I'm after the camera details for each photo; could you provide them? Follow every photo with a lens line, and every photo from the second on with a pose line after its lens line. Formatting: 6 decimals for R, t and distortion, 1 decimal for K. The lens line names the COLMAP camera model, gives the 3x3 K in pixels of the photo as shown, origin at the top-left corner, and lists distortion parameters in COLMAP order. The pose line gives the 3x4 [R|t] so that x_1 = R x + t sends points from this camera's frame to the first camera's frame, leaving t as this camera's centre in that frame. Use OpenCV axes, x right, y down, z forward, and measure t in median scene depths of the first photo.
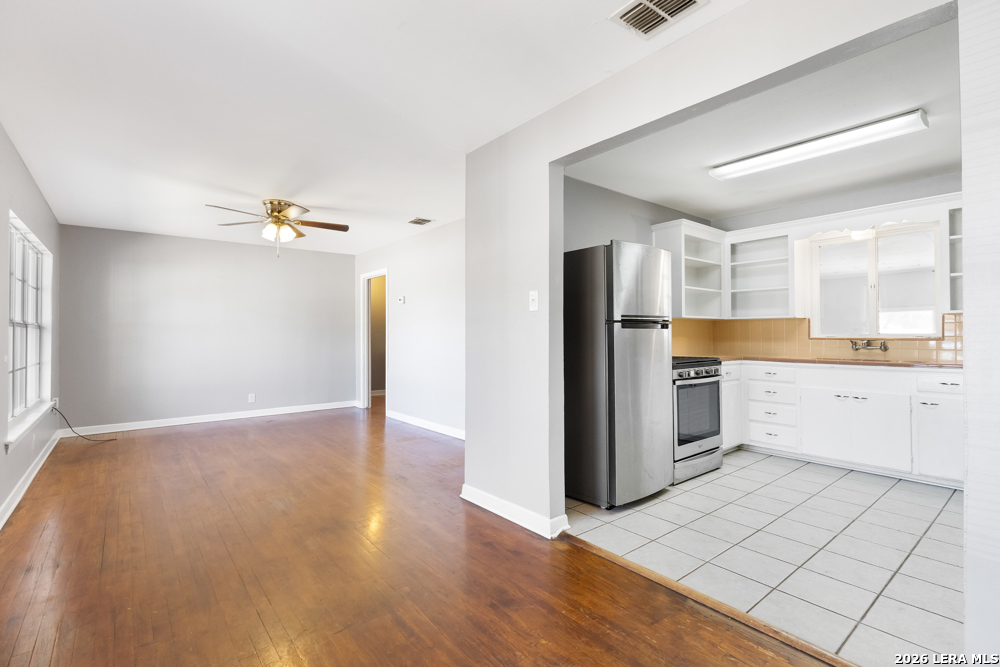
lens RADIAL K [[463.6, 0, 500.4], [0, 463.6, 331.4], [0, 0, 1]] dist [0.005980, 0.003570]
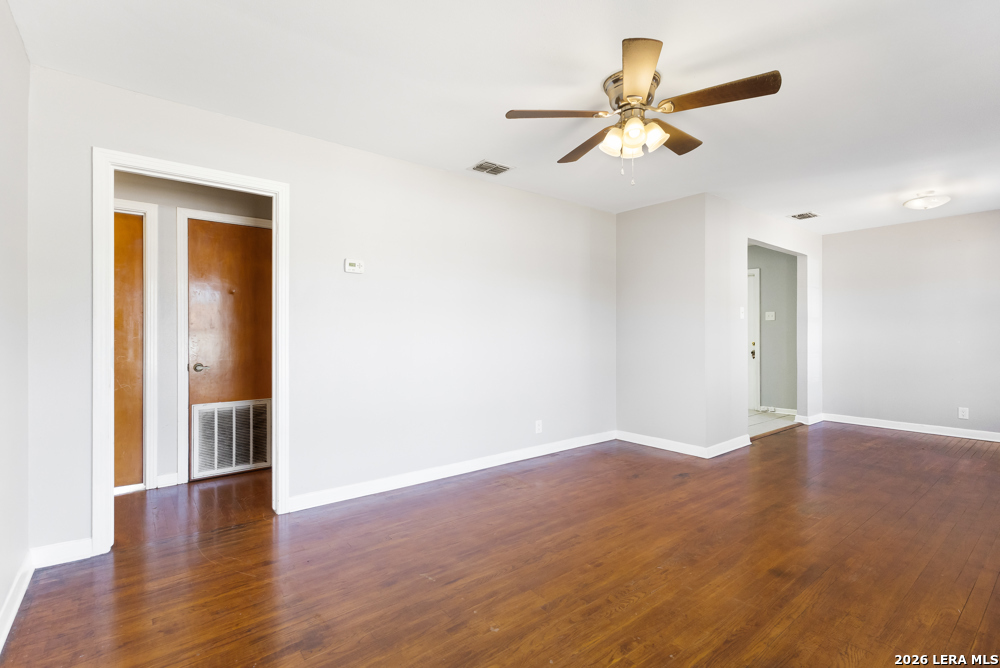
lens RADIAL K [[463.6, 0, 497.1], [0, 463.6, 334.4], [0, 0, 1]] dist [0.005980, 0.003570]
pose [[0.013712, 0.002860, 0.999902, -1.096926], [-0.003865, 0.999989, -0.002808, 0.013495], [-0.999899, -0.003826, 0.013723, 1.242854]]
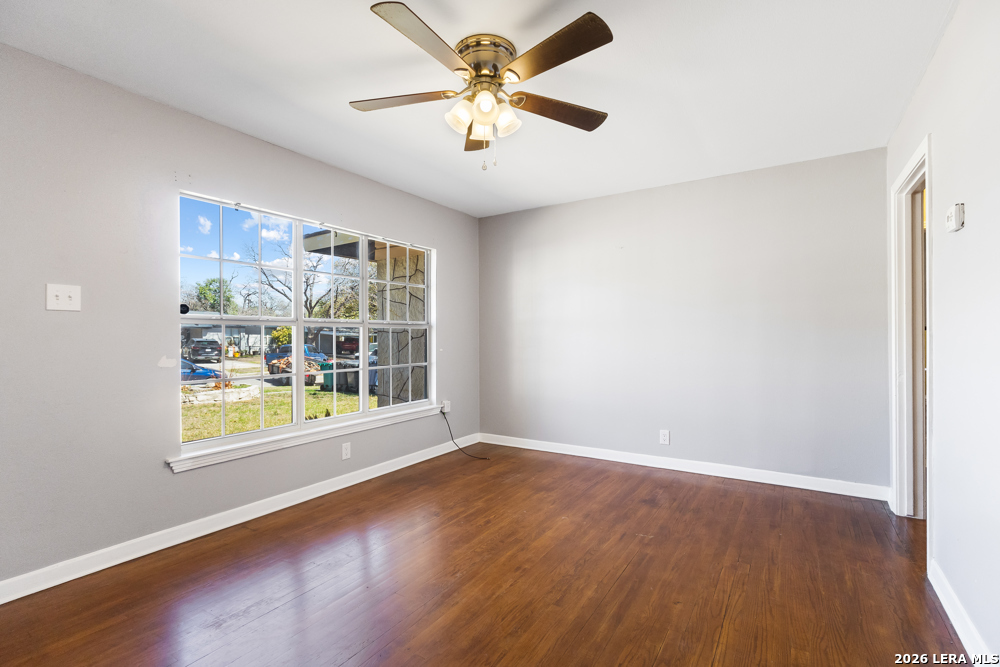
lens RADIAL K [[463.6, 0, 499.5], [0, 463.6, 334.7], [0, 0, 1]] dist [0.005980, 0.003570]
pose [[0.317269, 0.006600, -0.948313, -0.032546], [0.004996, 0.999950, 0.008631, 0.001610], [0.948322, -0.007476, 0.317220, 0.935900]]
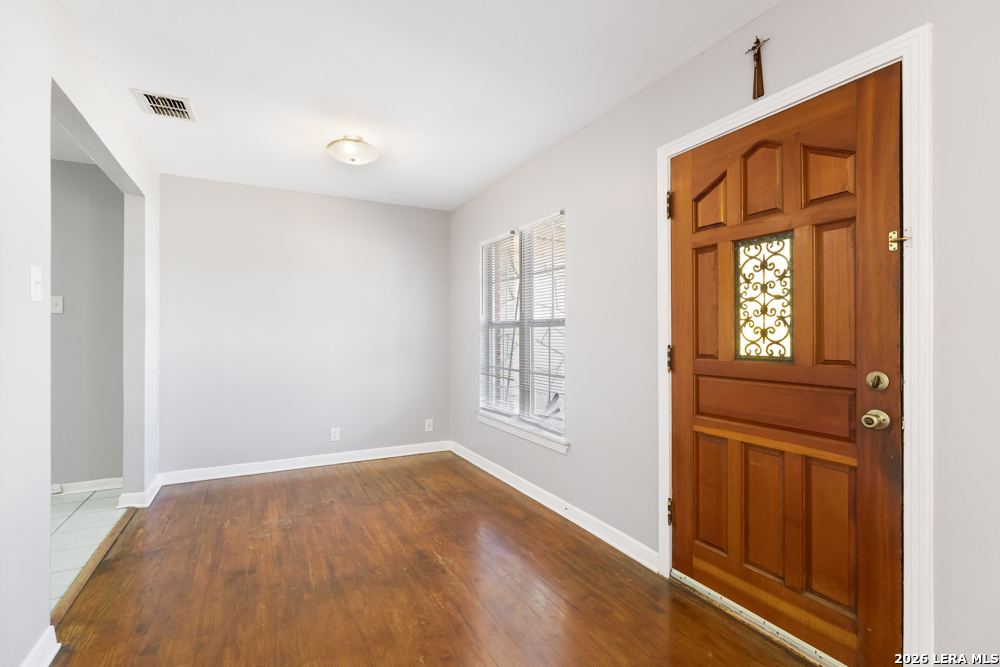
lens RADIAL K [[463.6, 0, 497.9], [0, 463.6, 335.1], [0, 0, 1]] dist [0.005980, 0.003570]
pose [[-0.980196, 0.005467, 0.197956, -0.408619], [0.004932, 0.999983, -0.003195, -0.000227], [-0.197970, -0.002155, -0.980206, 0.964016]]
